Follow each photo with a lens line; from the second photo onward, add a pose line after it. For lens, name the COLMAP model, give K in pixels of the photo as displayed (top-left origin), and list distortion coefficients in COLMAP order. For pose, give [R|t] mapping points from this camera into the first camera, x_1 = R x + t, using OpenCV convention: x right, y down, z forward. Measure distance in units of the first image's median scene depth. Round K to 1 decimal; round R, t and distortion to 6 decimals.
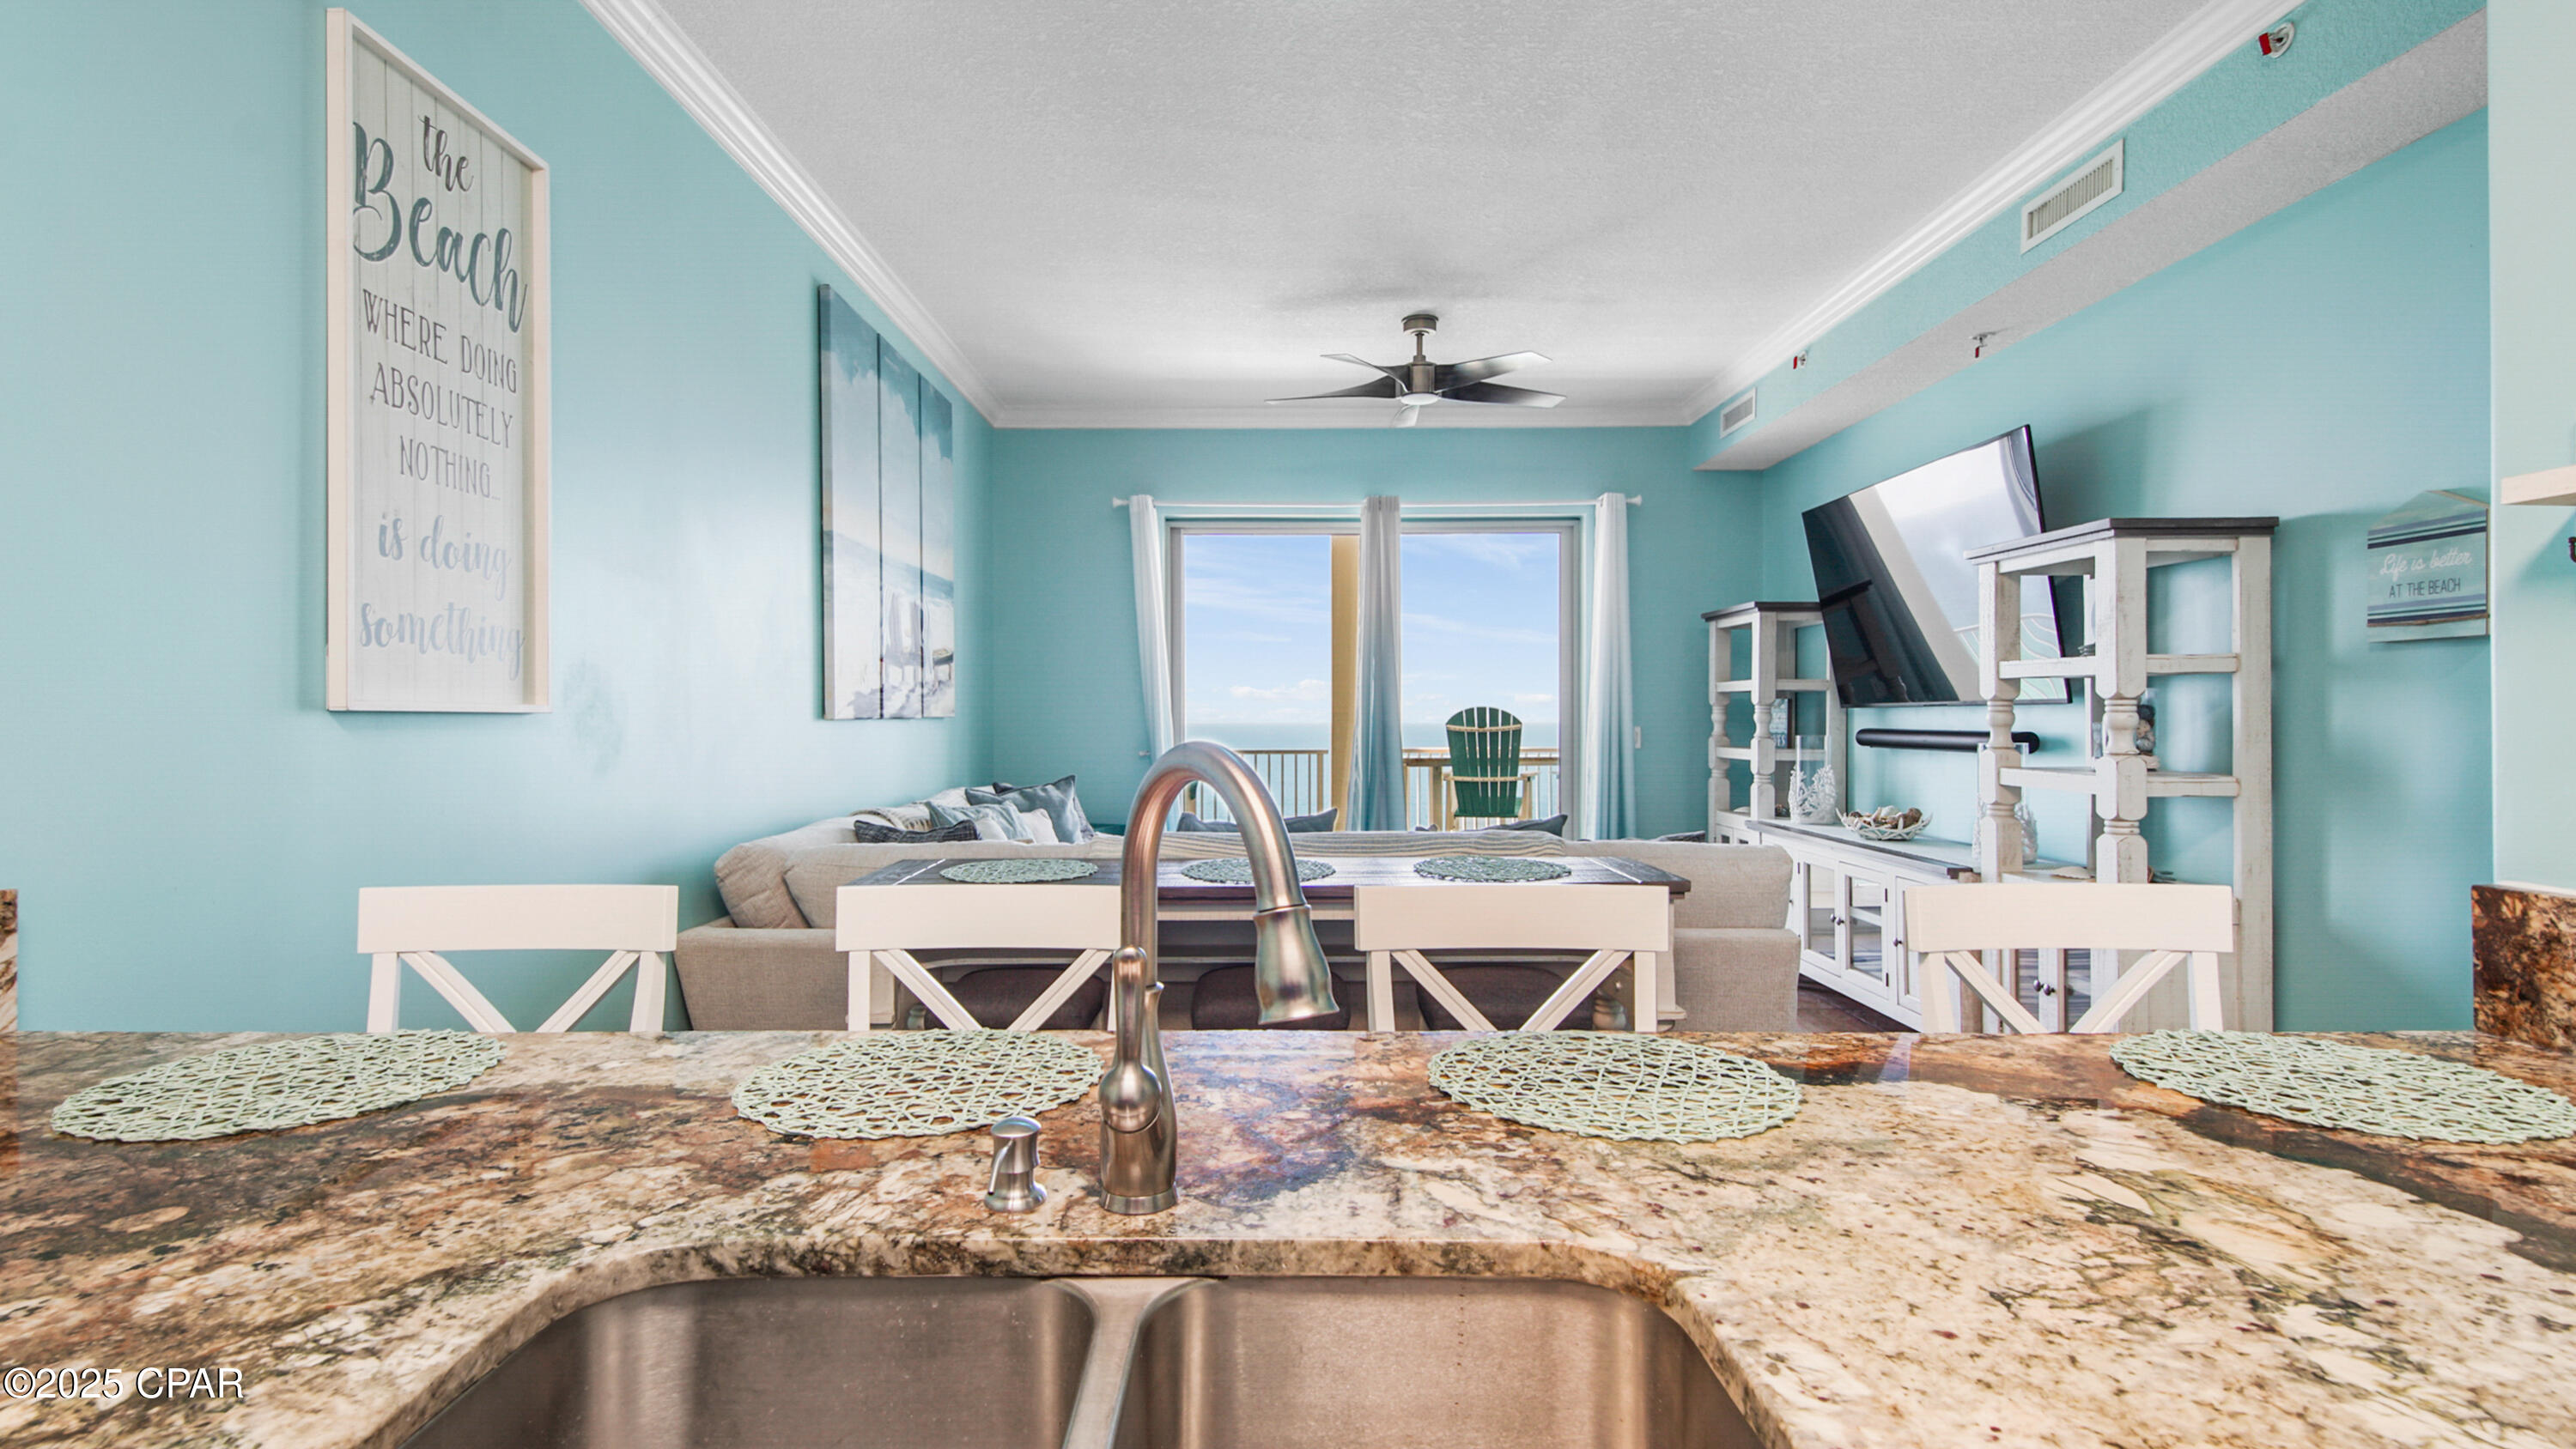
lens RADIAL K [[1154.0, 0, 1299.2], [0, 1154.0, 707.5], [0, 0, 1]] dist [0.000666, -0.000372]
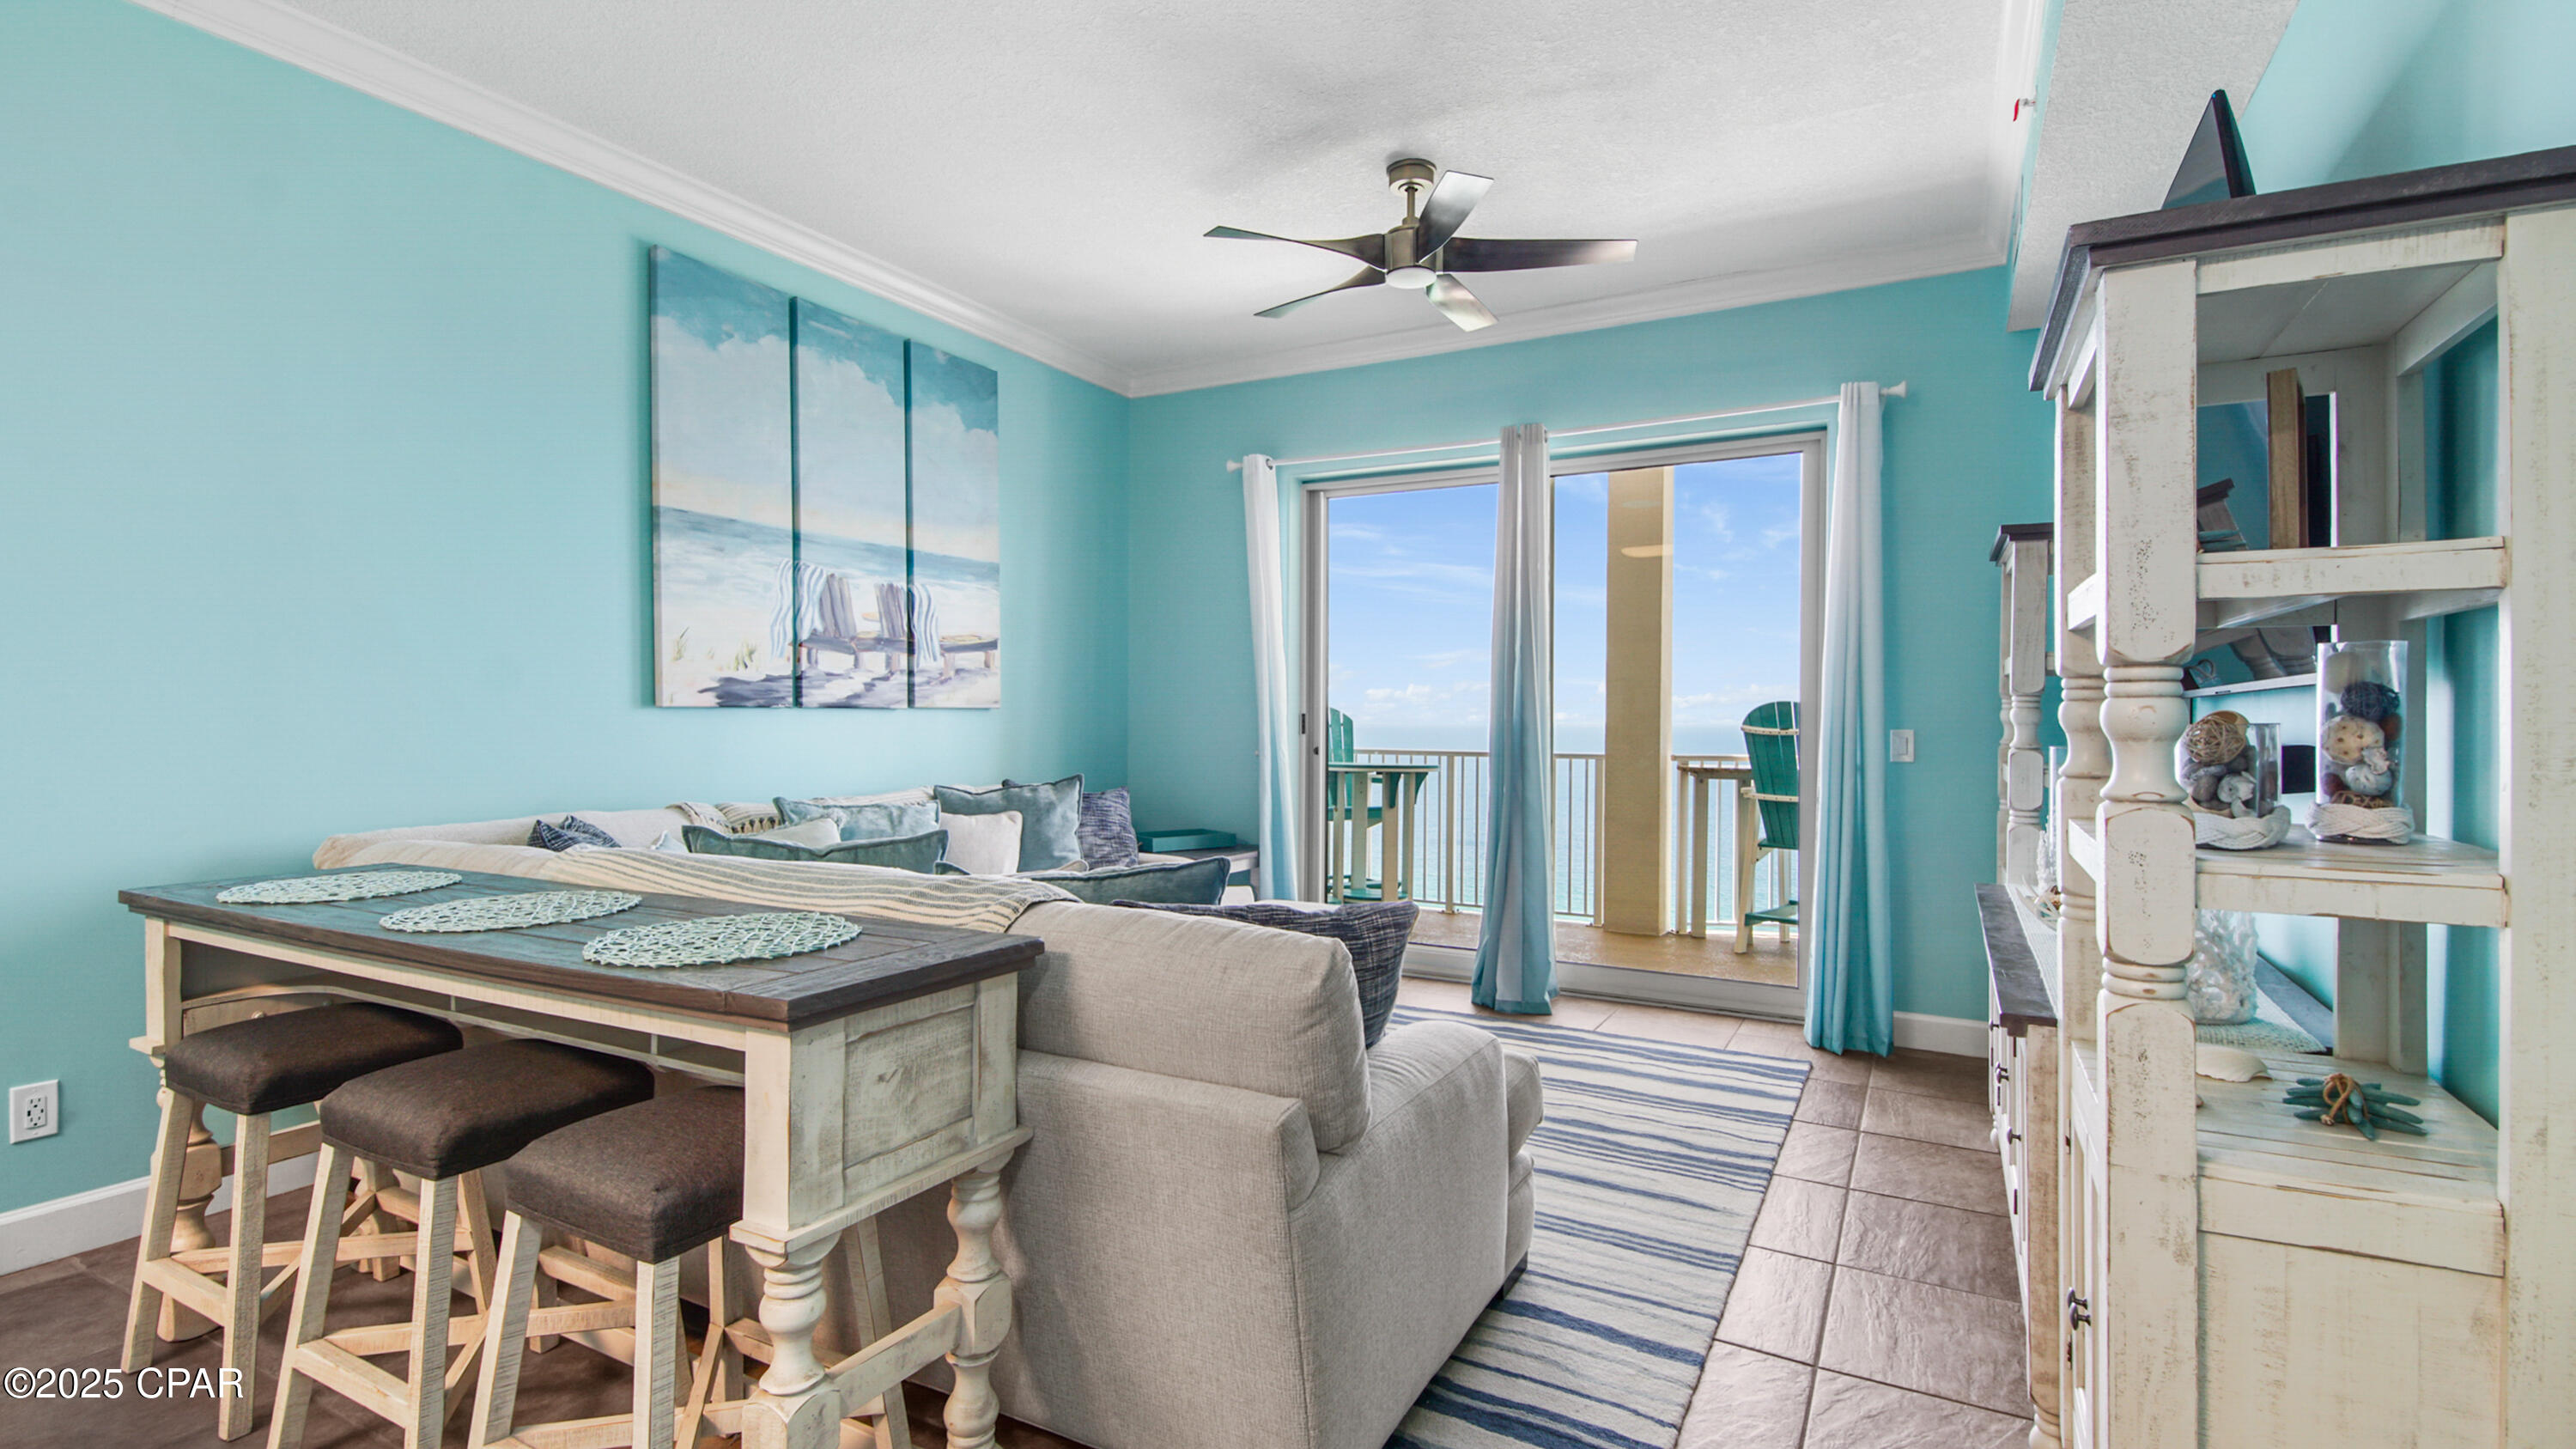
lens RADIAL K [[1154.3, 0, 1299.2], [0, 1154.3, 707.5], [0, 0, 1]] dist [0.000666, -0.000372]
pose [[0.883558, 0.001262, -0.468320, 0.355782], [-0.002671, 0.999994, -0.002346, 0.009037], [0.468315, 0.003324, 0.883556, 0.293993]]
